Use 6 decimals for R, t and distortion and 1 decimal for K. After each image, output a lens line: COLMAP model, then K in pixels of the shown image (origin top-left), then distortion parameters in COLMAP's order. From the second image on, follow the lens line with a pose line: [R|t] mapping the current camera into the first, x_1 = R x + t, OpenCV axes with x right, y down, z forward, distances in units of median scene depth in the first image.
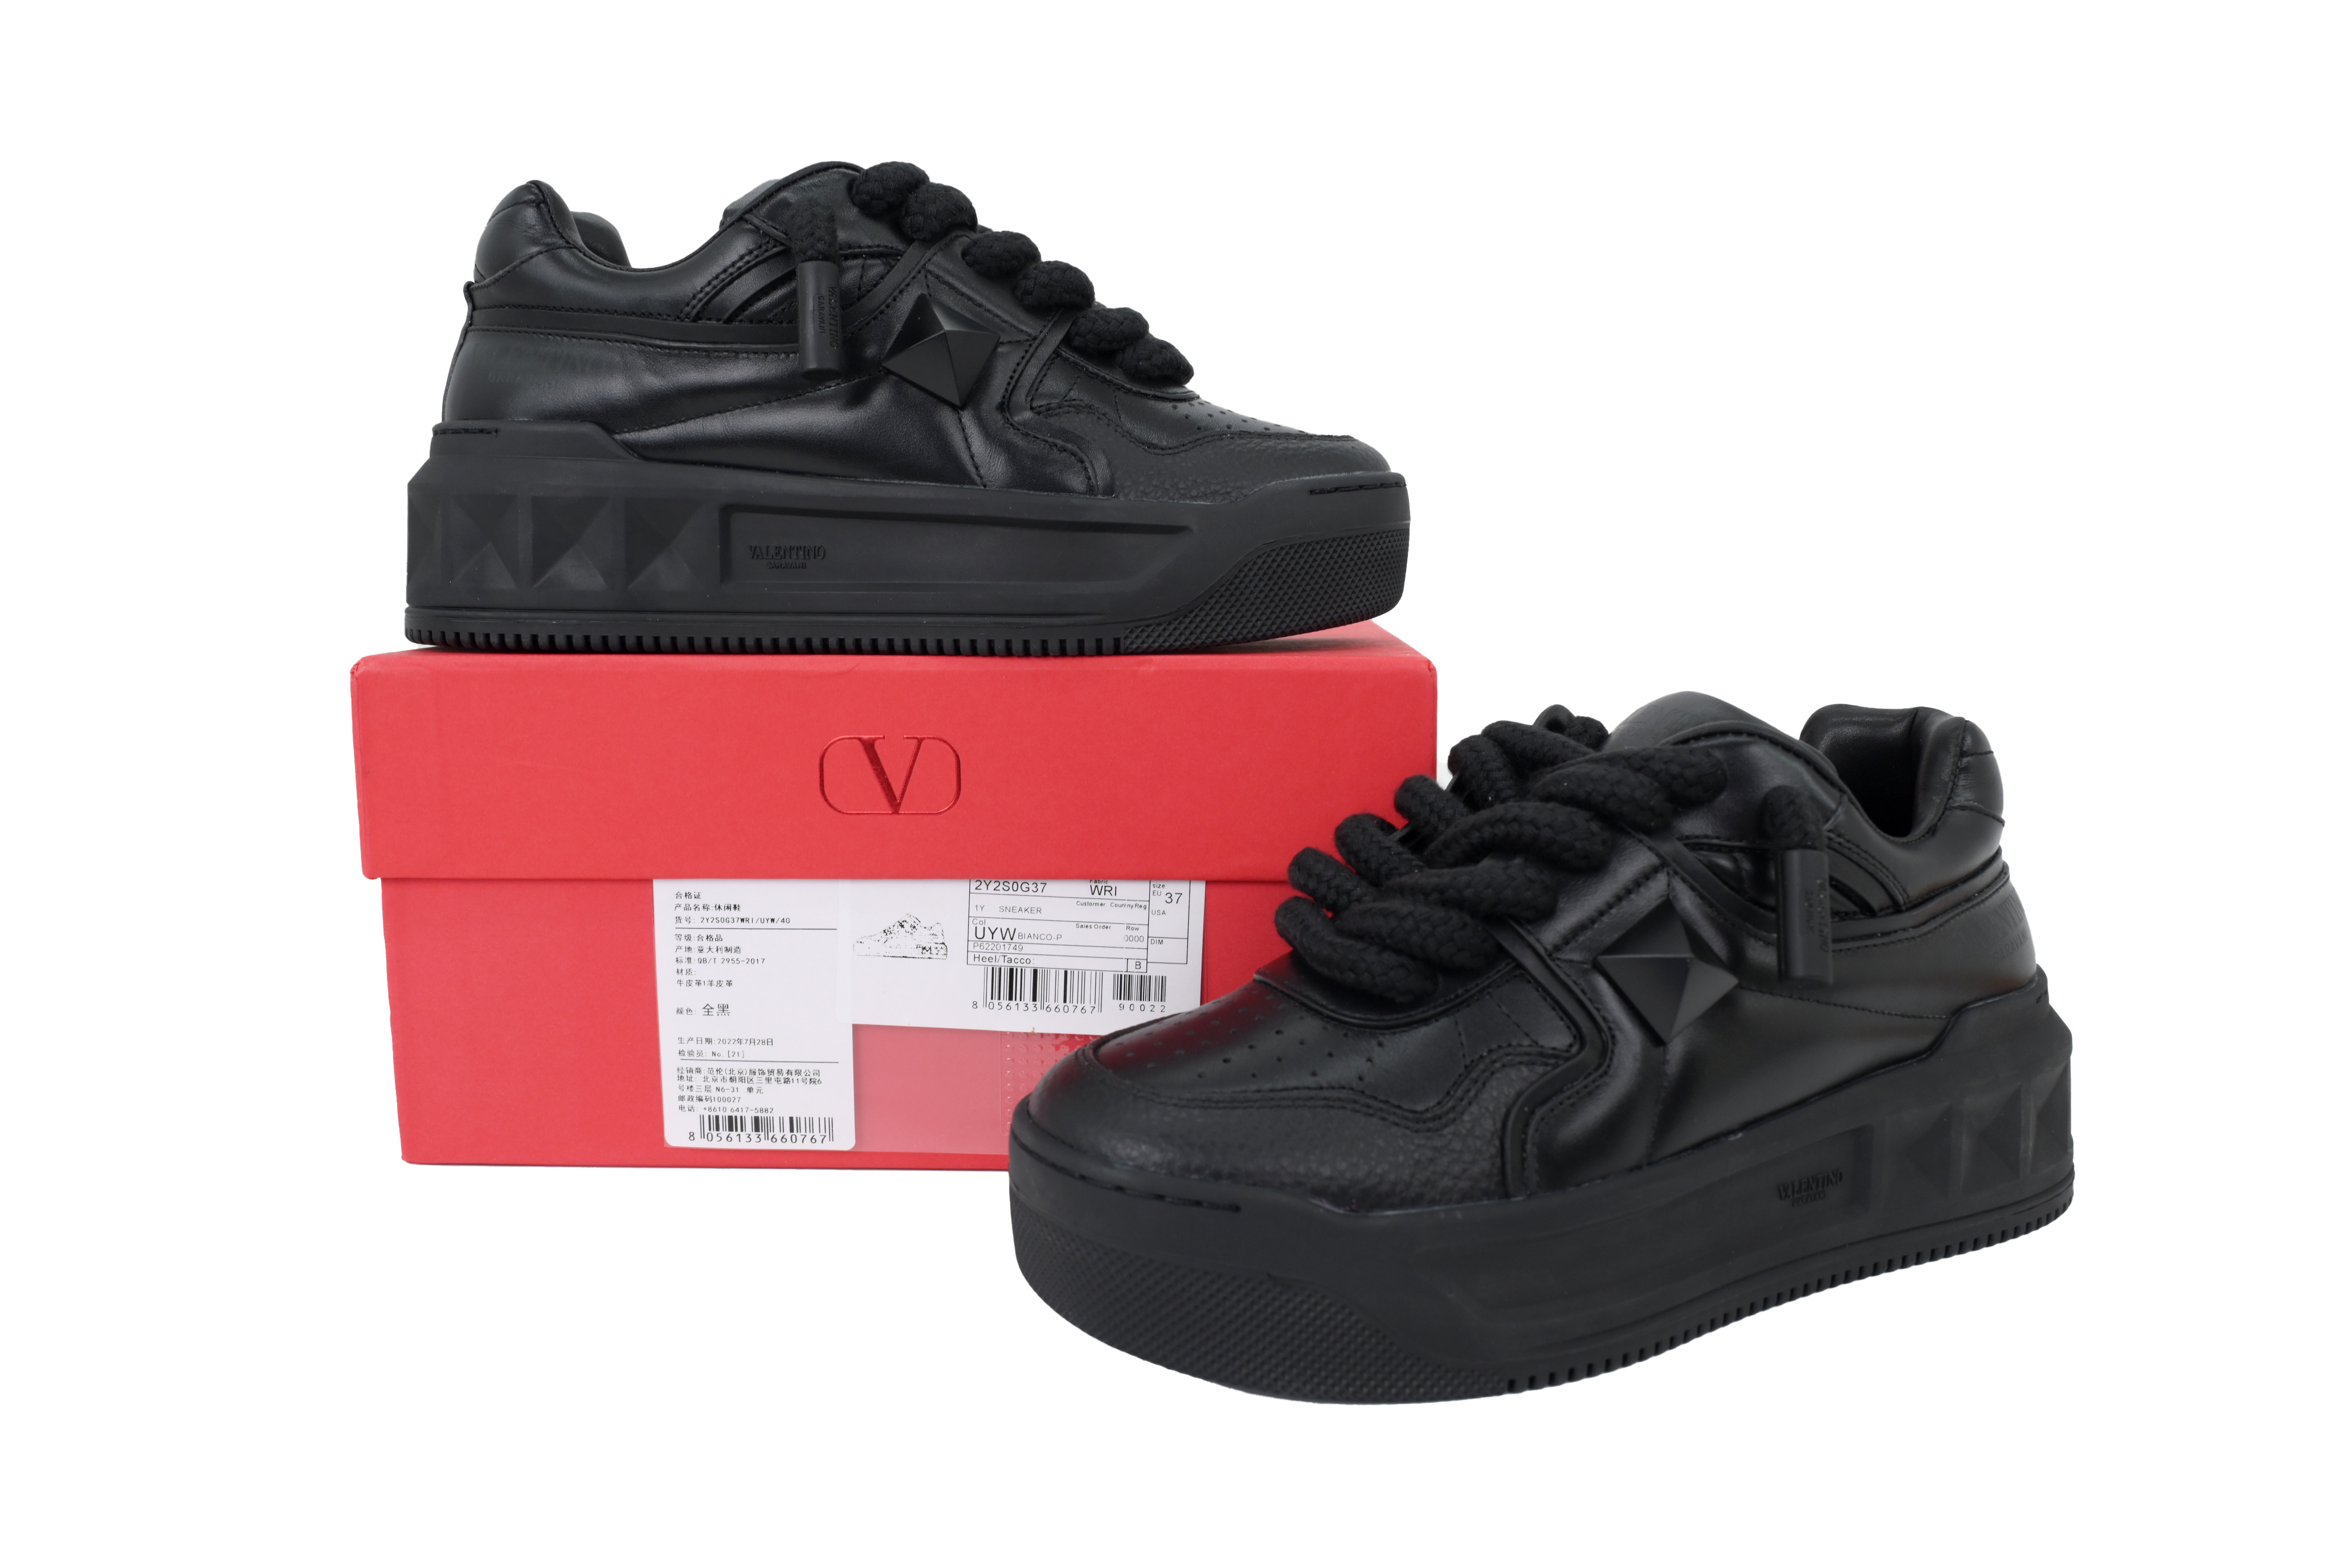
lens RADIAL K [[1773.6, 0, 1184.3], [0, 1773.6, 780.4], [0, 0, 1]] dist [-0.003100, -0.012394]
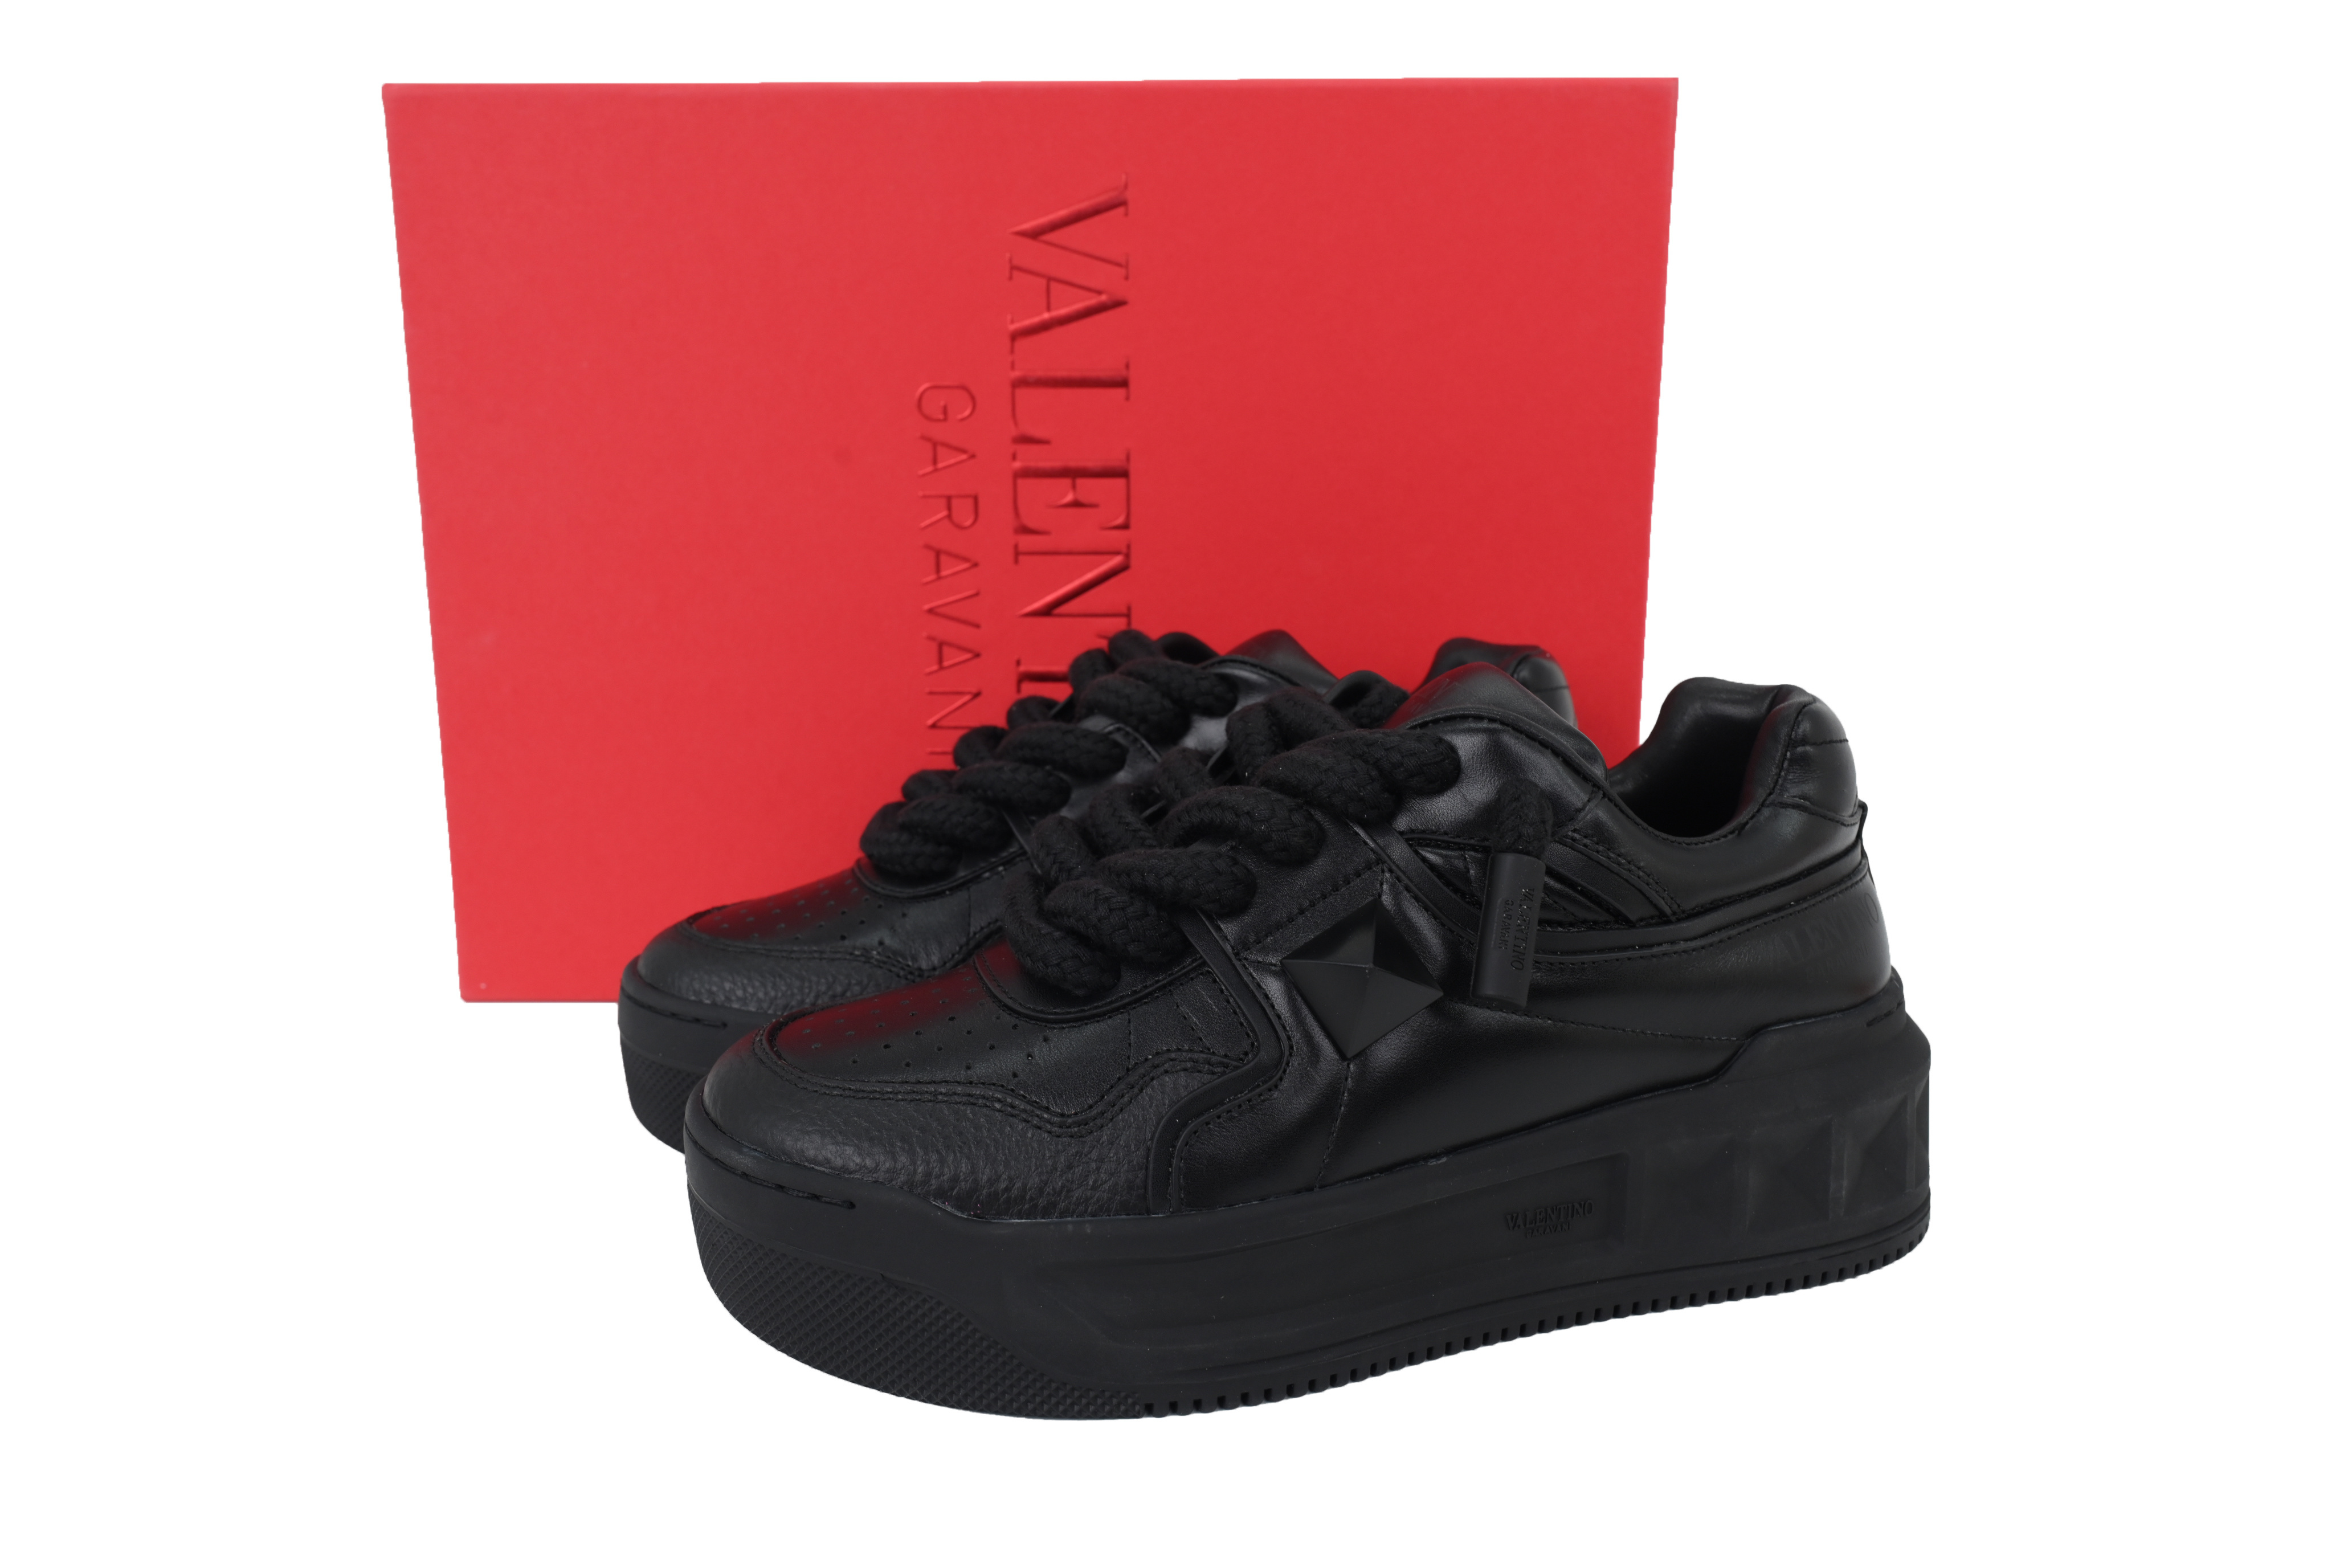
lens RADIAL K [[1773.6, 0, 1174.8], [0, 1773.6, 780.1], [0, 0, 1]] dist [-0.003100, -0.012394]
pose [[0.987931, 0.040230, -0.149576, 0.309800], [-0.031380, 0.997641, 0.061062, -0.047768], [0.151680, -0.055631, 0.986863, 0.086236]]
